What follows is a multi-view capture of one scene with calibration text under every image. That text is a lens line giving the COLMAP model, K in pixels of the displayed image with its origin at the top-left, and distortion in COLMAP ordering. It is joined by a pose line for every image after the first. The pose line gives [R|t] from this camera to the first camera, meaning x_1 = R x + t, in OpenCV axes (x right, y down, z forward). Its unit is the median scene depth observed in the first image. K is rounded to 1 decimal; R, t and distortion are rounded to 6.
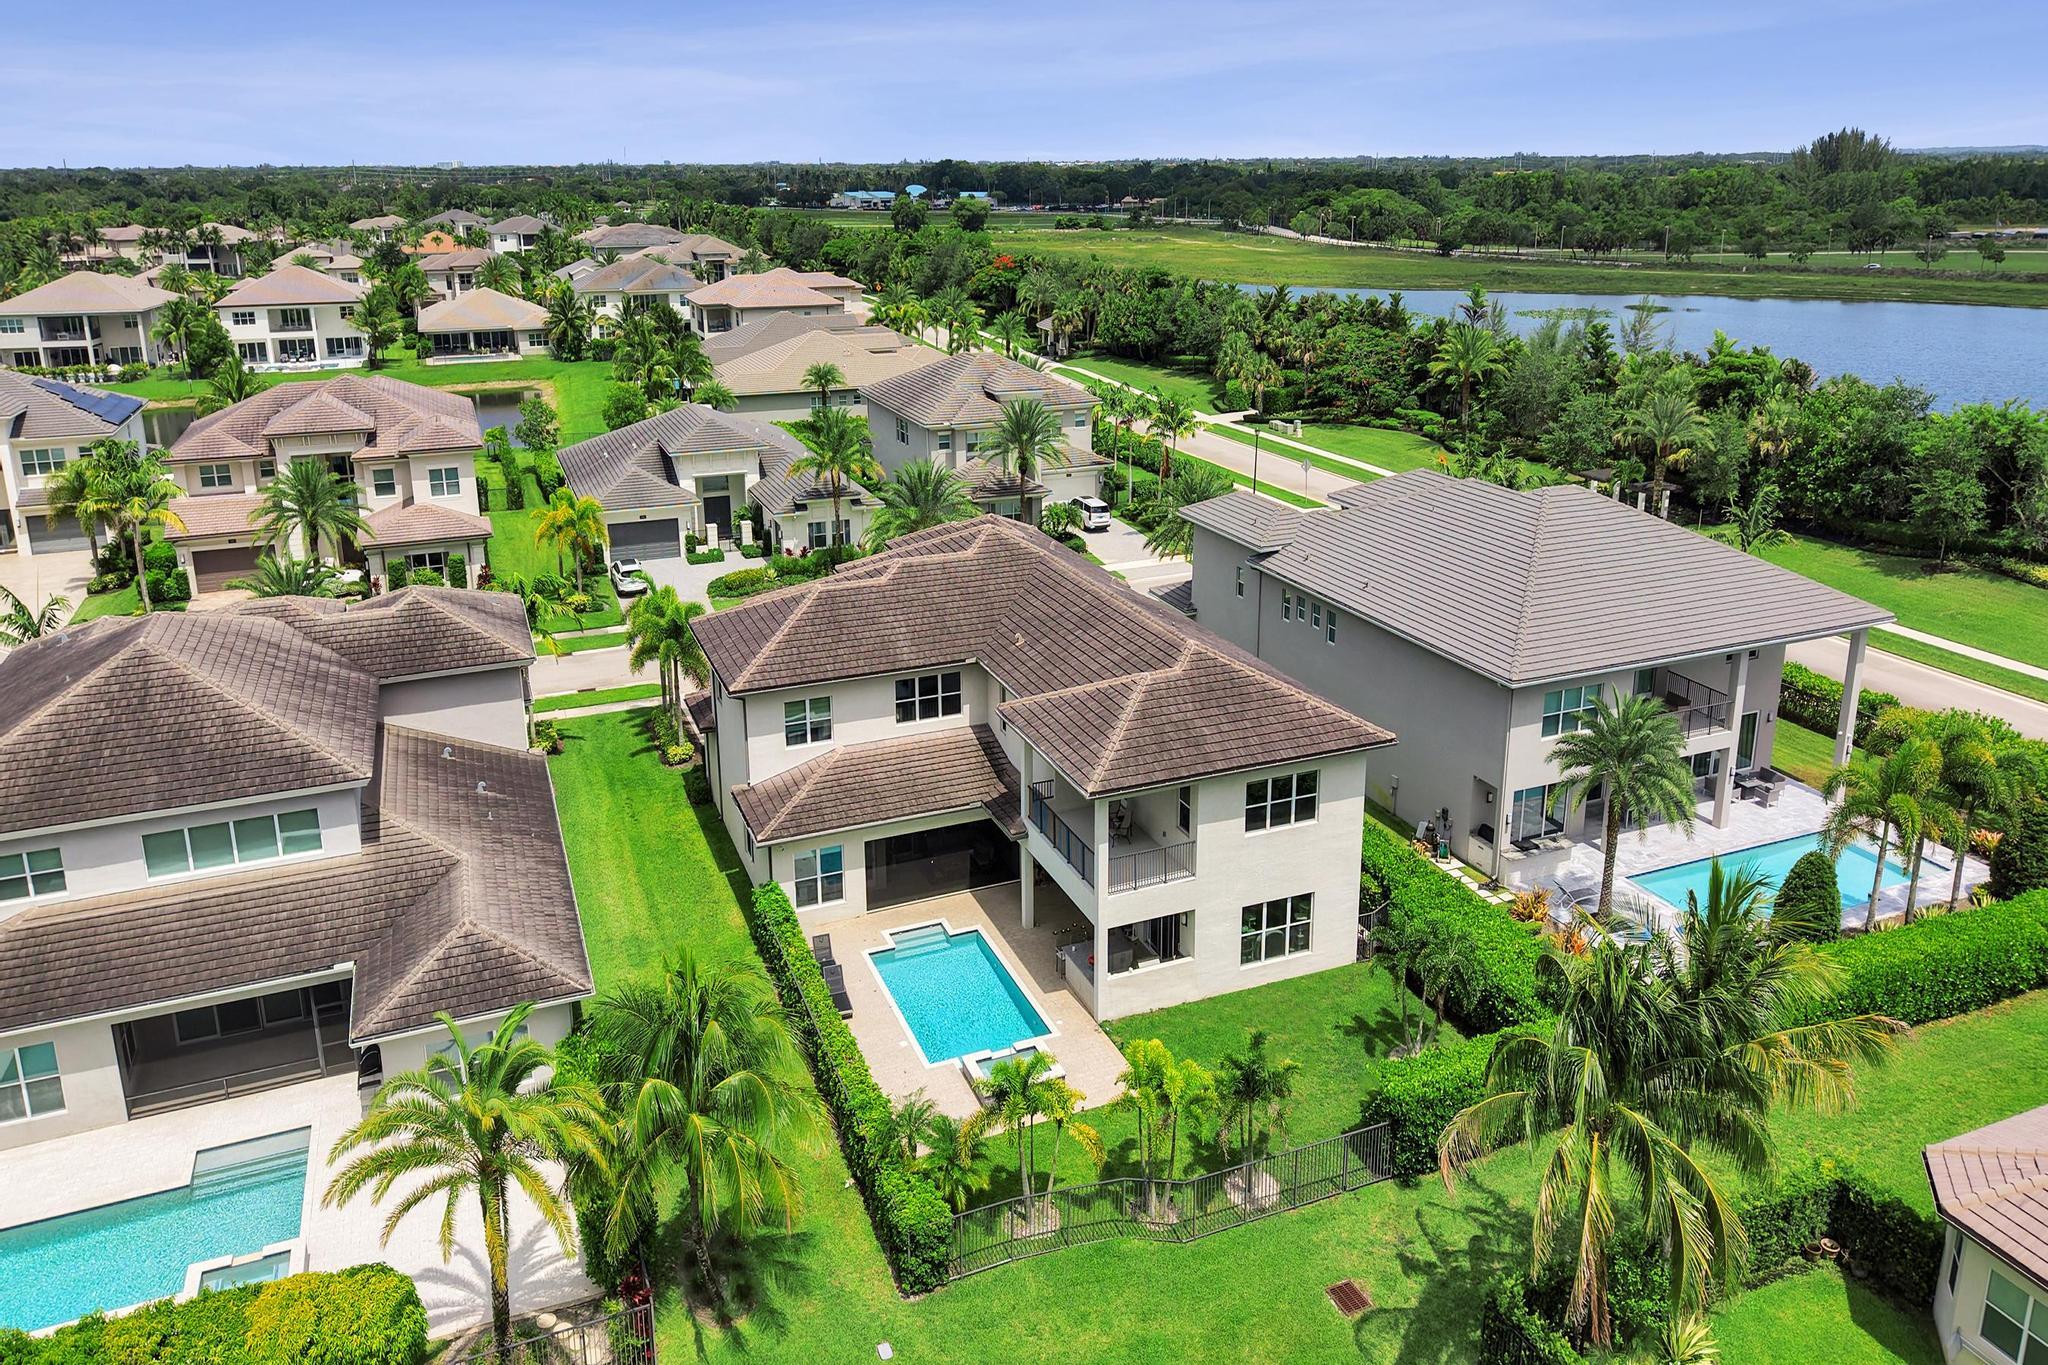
lens RADIAL K [[1361.2, 0, 1027.8], [0, 1361.2, 678.7], [0, 0, 1]] dist [0.047762, -0.047805]
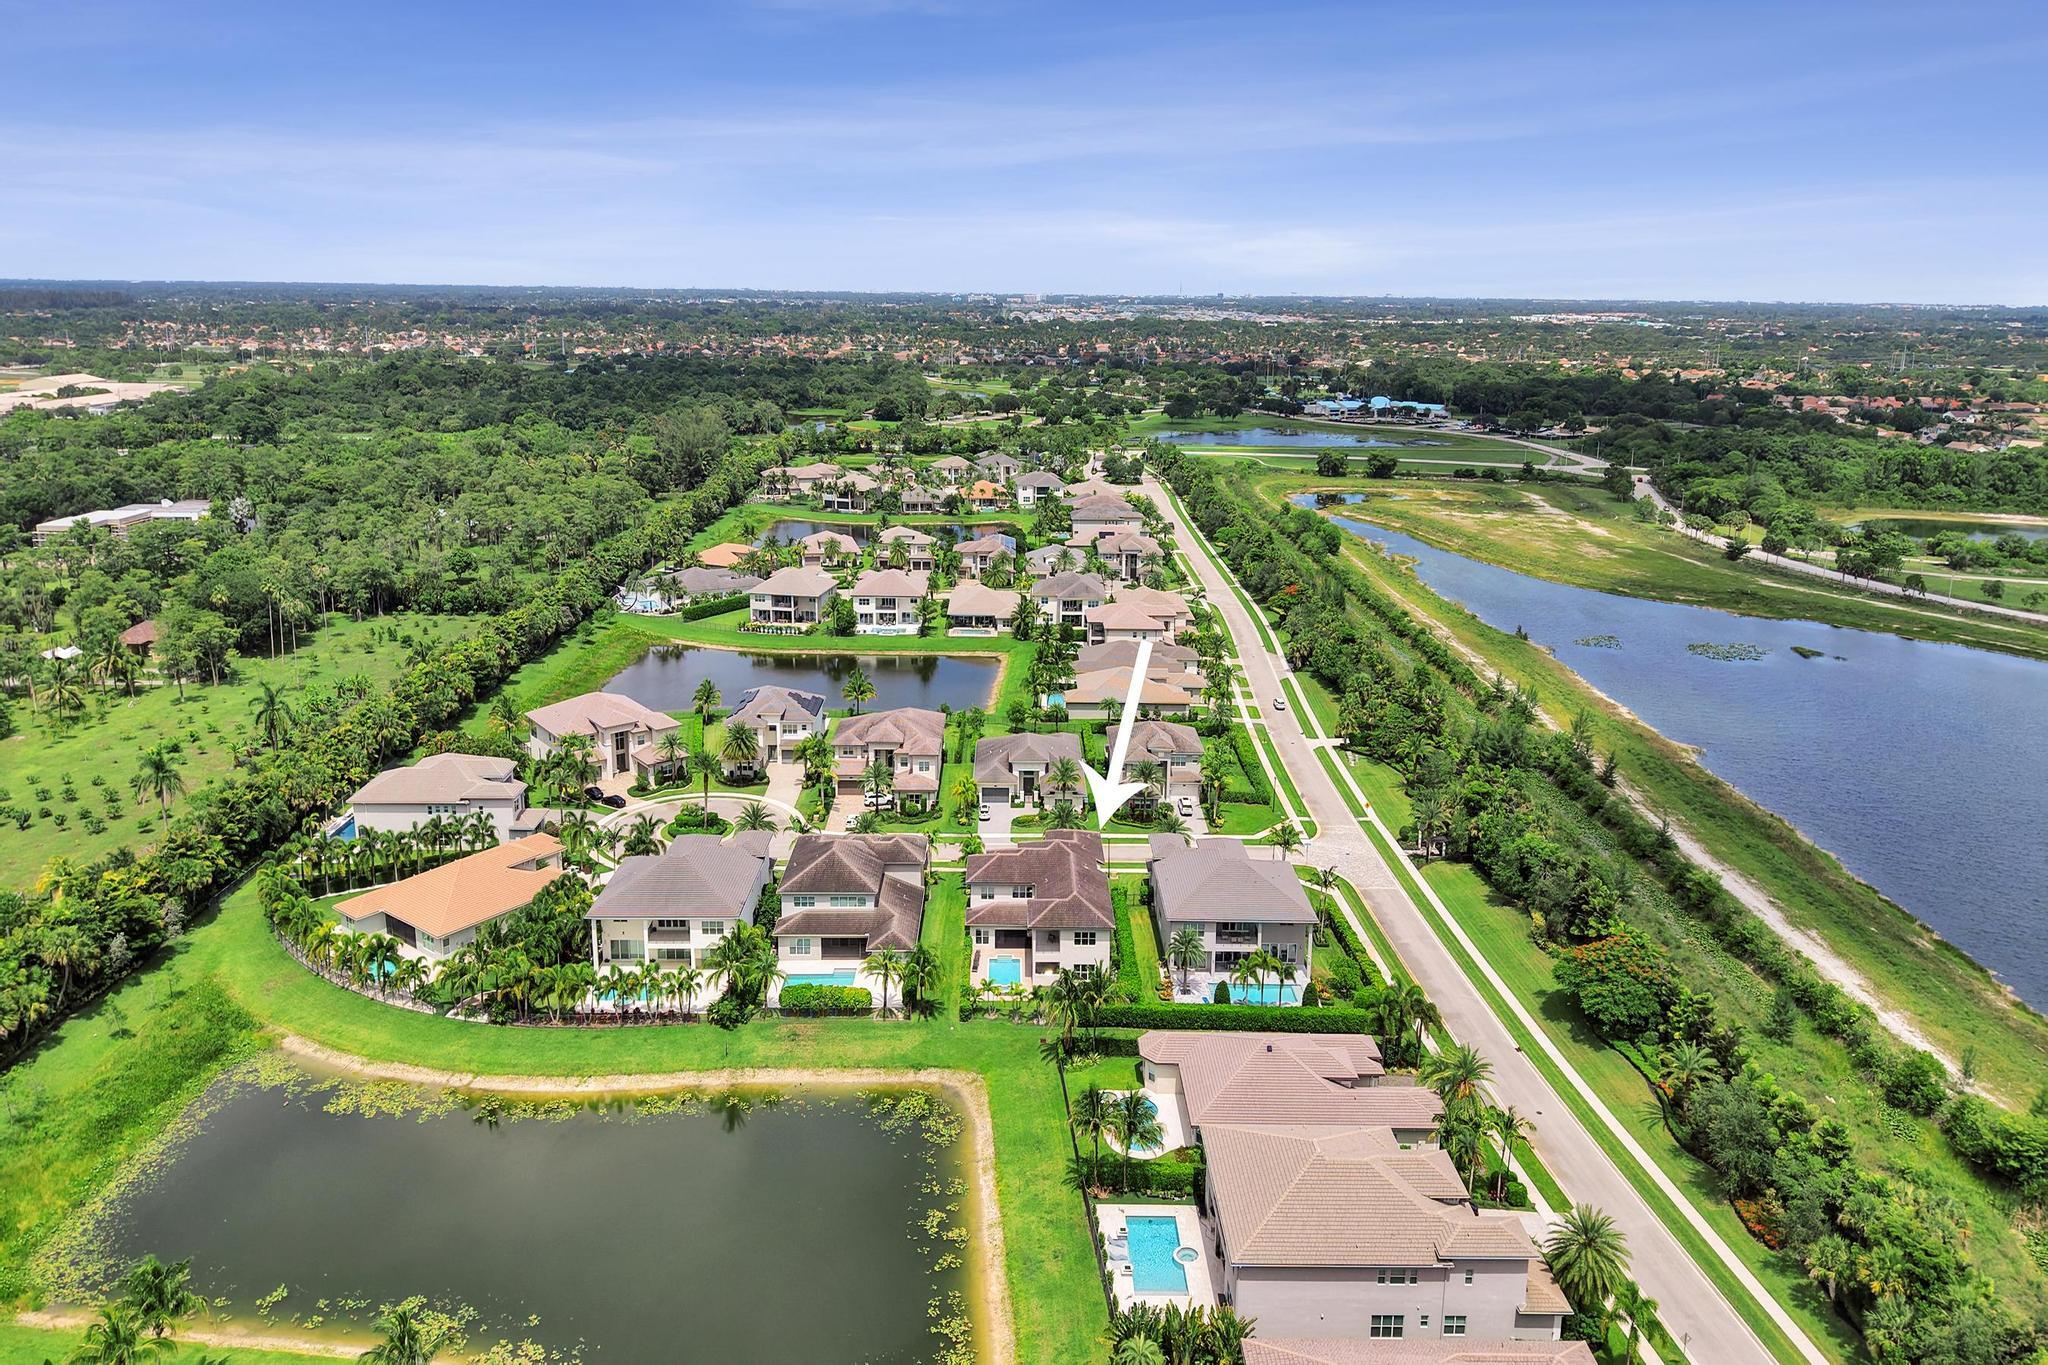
lens RADIAL K [[1384.4, 0, 1032.7], [0, 1384.4, 688.3], [0, 0, 1]] dist [0.087932, -0.142717]
pose [[0.926712, 0.122643, -0.355196, 1.120301], [-0.143865, 0.989018, -0.033855, -0.376652], [0.347143, 0.082474, 0.934179, -2.299156]]
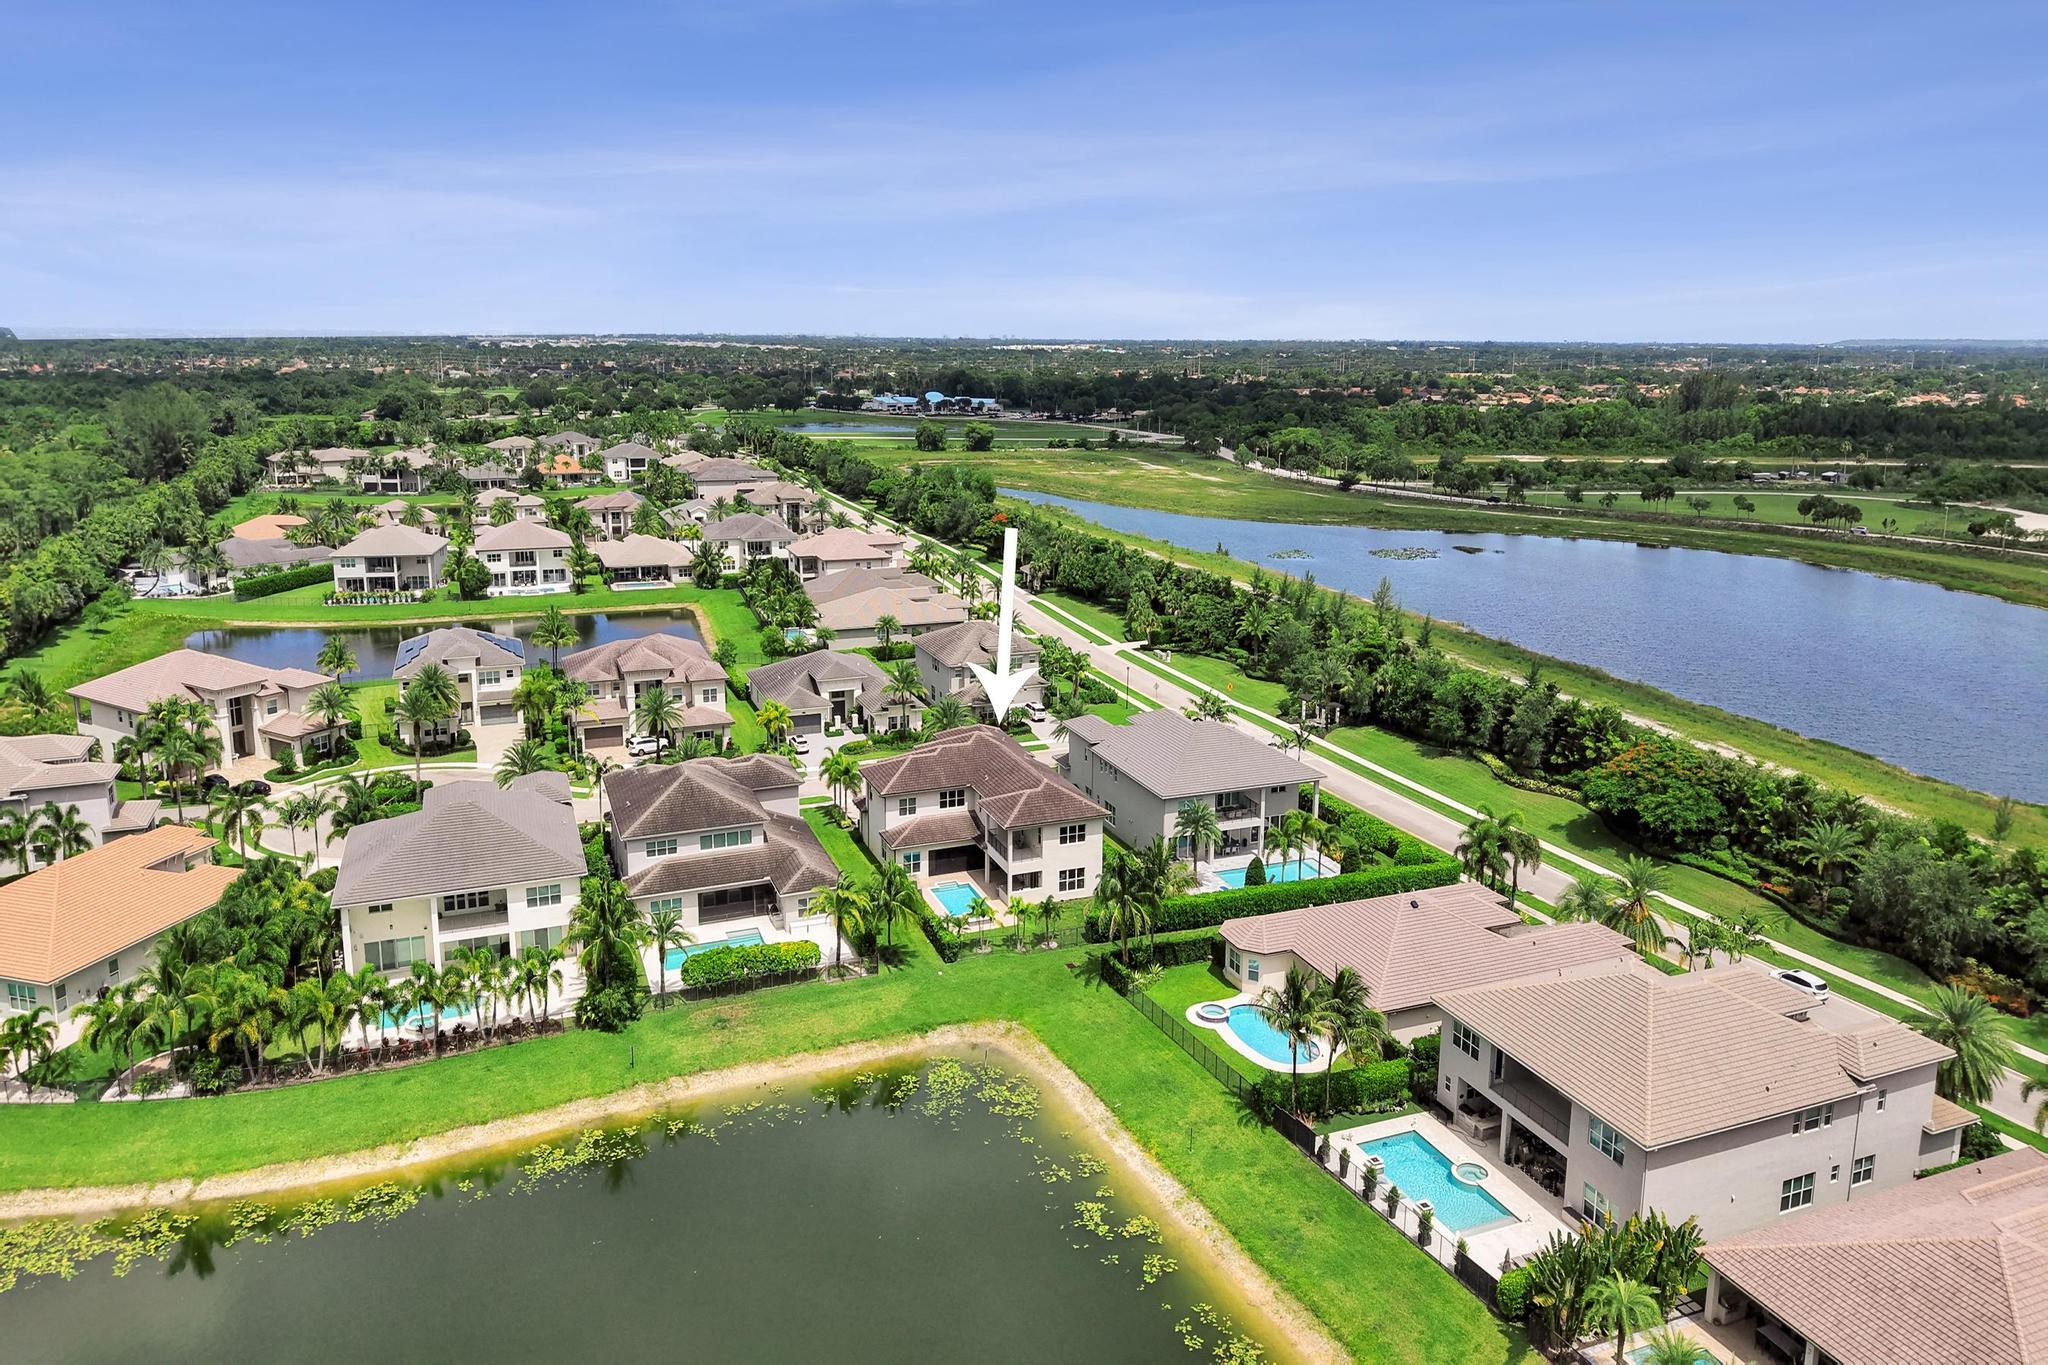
lens RADIAL K [[1361.2, 0, 1027.8], [0, 1361.2, 678.7], [0, 0, 1]] dist [0.047762, -0.047805]
pose [[0.999824, 0.018559, -0.002790, 0.074701], [-0.018749, 0.994319, -0.104773, 0.053928], [0.000830, 0.104807, 0.994492, -1.611641]]
